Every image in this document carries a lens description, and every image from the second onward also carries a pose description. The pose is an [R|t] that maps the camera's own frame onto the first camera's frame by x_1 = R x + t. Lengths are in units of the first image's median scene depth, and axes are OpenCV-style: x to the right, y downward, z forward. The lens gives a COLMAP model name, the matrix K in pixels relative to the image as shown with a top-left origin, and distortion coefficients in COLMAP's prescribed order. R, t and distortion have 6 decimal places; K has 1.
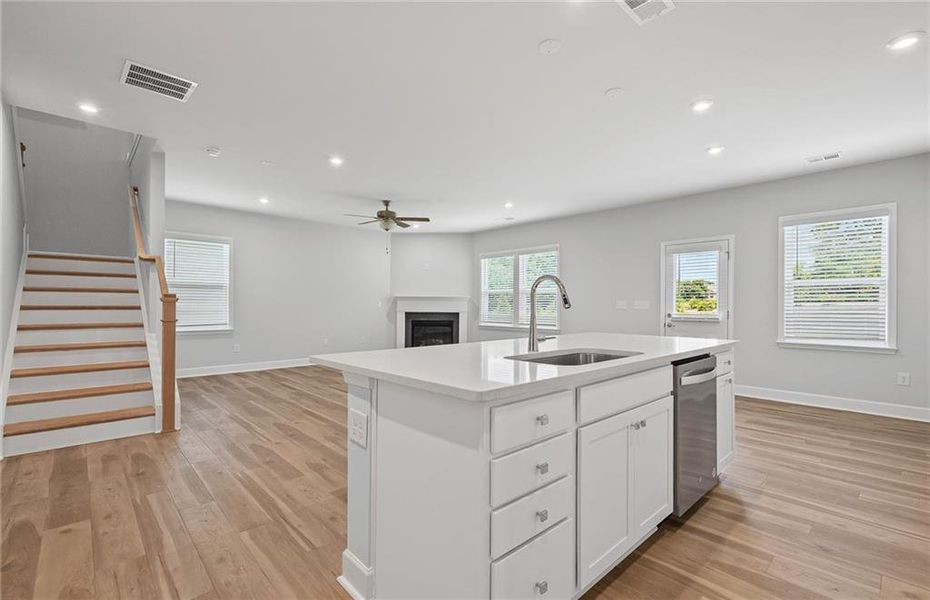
lens RADIAL K [[413.5, 0, 462.4], [0, 413.5, 304.5], [0, 0, 1]] dist [-0.001006, -0.000209]
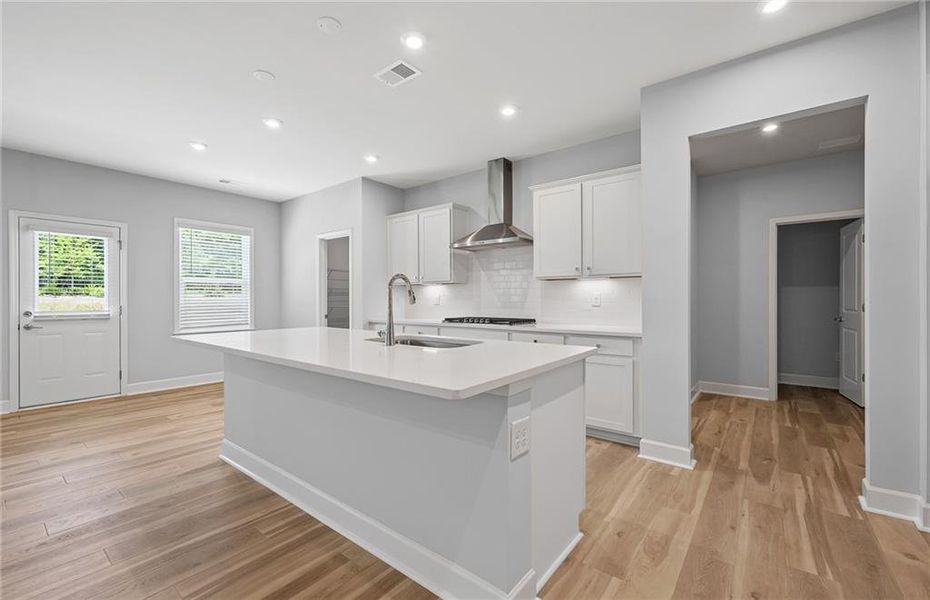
lens RADIAL K [[389.2, 0, 465.0], [0, 389.2, 300.0], [0, 0, 1]] dist [0.001625, 0.000071]
pose [[-0.152293, -0.004748, 0.988324, -0.392077], [-0.001798, 0.999988, 0.004527, -0.002708], [-0.988334, -0.001088, -0.152299, 0.456587]]
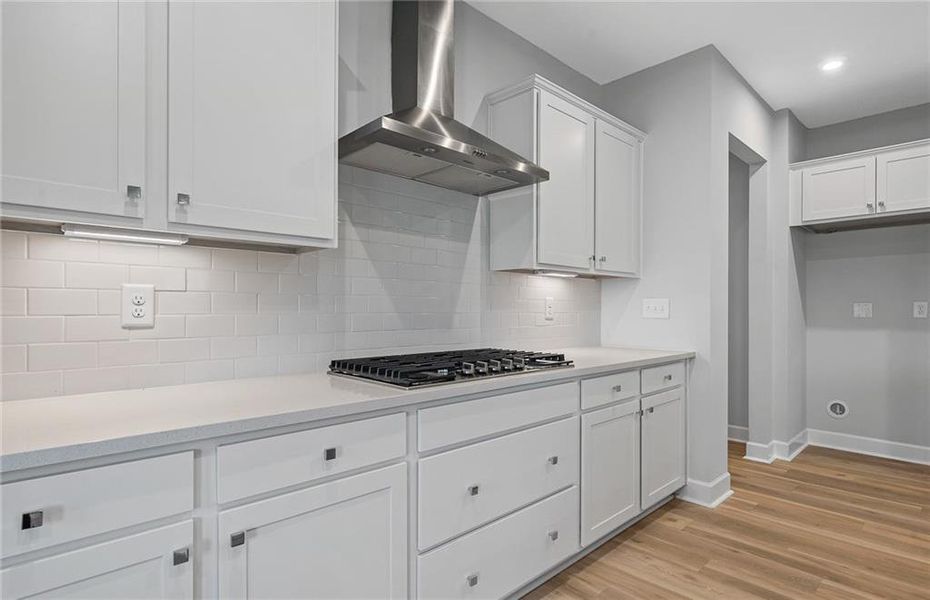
lens RADIAL K [[473.7, 0, 463.3], [0, 473.7, 307.3], [0, 0, 1]] dist [-0.000067, -0.000134]
pose [[-0.999910, -0.010161, -0.008764, 0.513389], [-0.010124, 0.999940, -0.004261, 0.002397], [0.008806, -0.004172, -0.999953, 0.687493]]
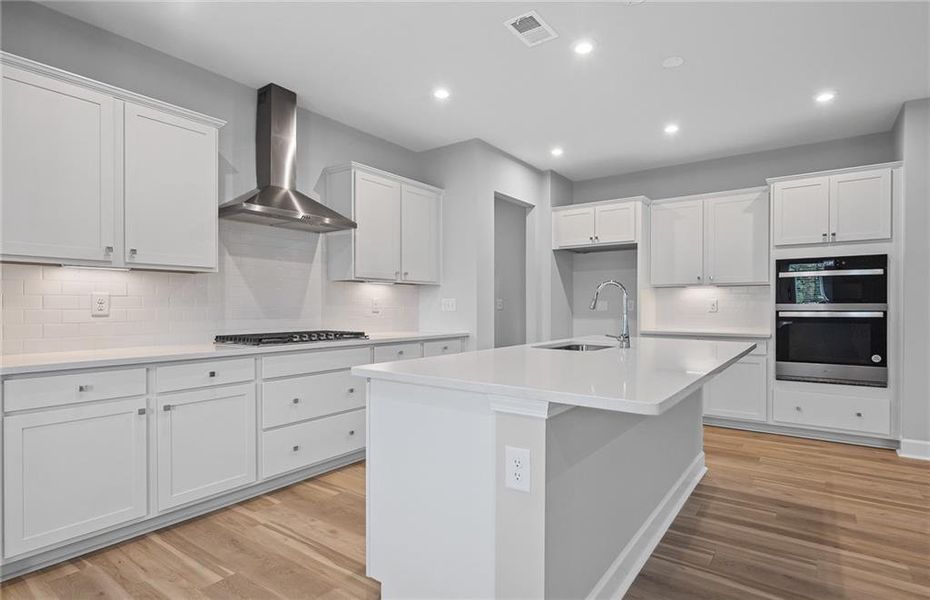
lens RADIAL K [[478.6, 0, 463.1], [0, 478.6, 306.0], [0, 0, 1]] dist [0.001196, -0.000207]
pose [[-0.981970, -0.006649, -0.188921, 0.400041], [-0.006227, 0.999977, -0.002826, 0.003244], [0.188935, -0.001598, -0.981988, 1.036244]]
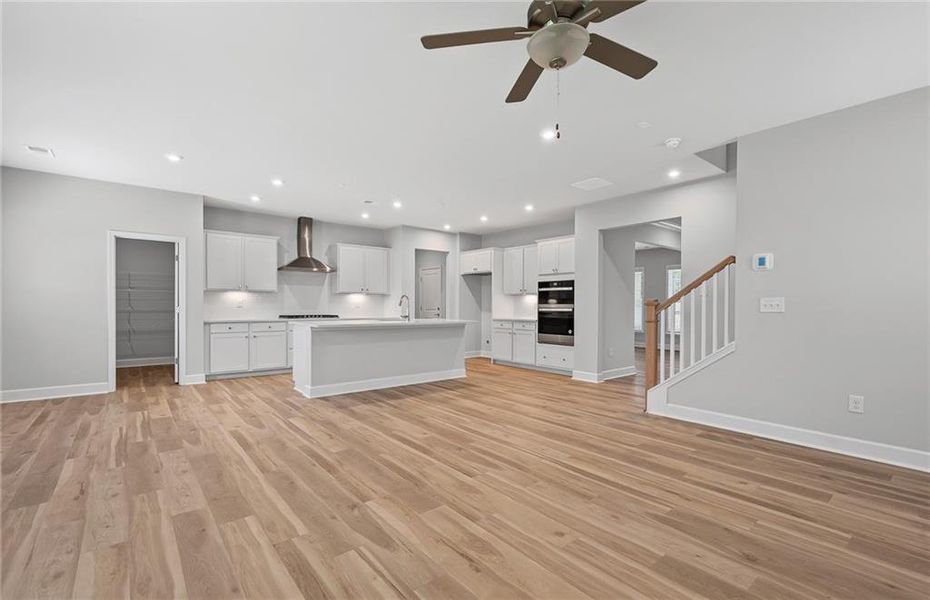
lens RADIAL K [[413.5, 0, 462.4], [0, 413.5, 304.5], [0, 0, 1]] dist [-0.001006, -0.000209]
pose [[-0.997997, -0.011871, 0.062131, -0.189307], [-0.012004, 0.999926, -0.001772, -0.000347], [-0.062106, -0.002514, -0.998066, 1.844008]]
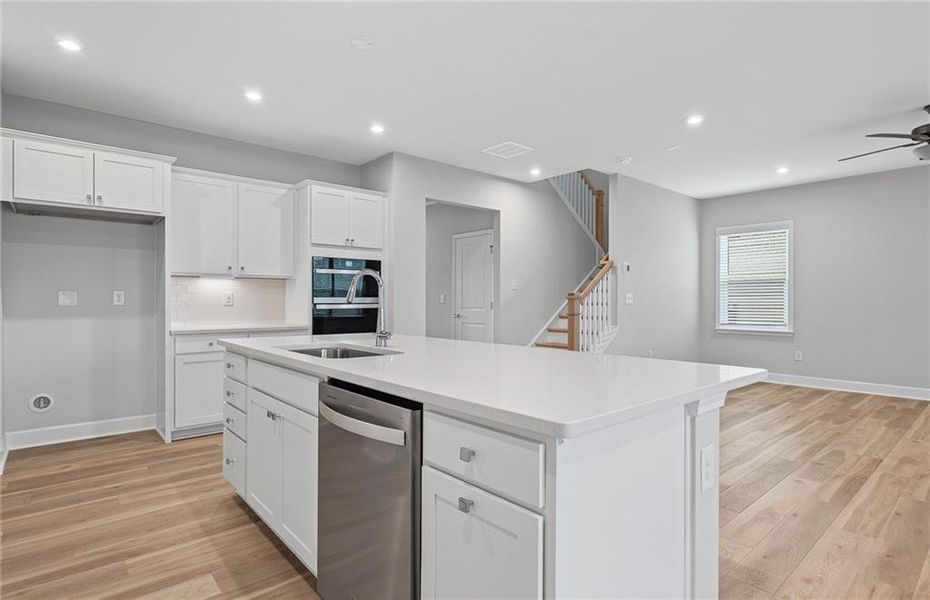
lens RADIAL K [[472.7, 0, 465.0], [0, 472.7, 300.0], [0, 0, 1]] dist [-0.000915, -0.000659]
pose [[-0.034390, -0.005486, -0.999393, 0.613505], [-0.000638, 0.999985, -0.005467, 0.003670], [0.999408, 0.000449, -0.034392, 0.586354]]
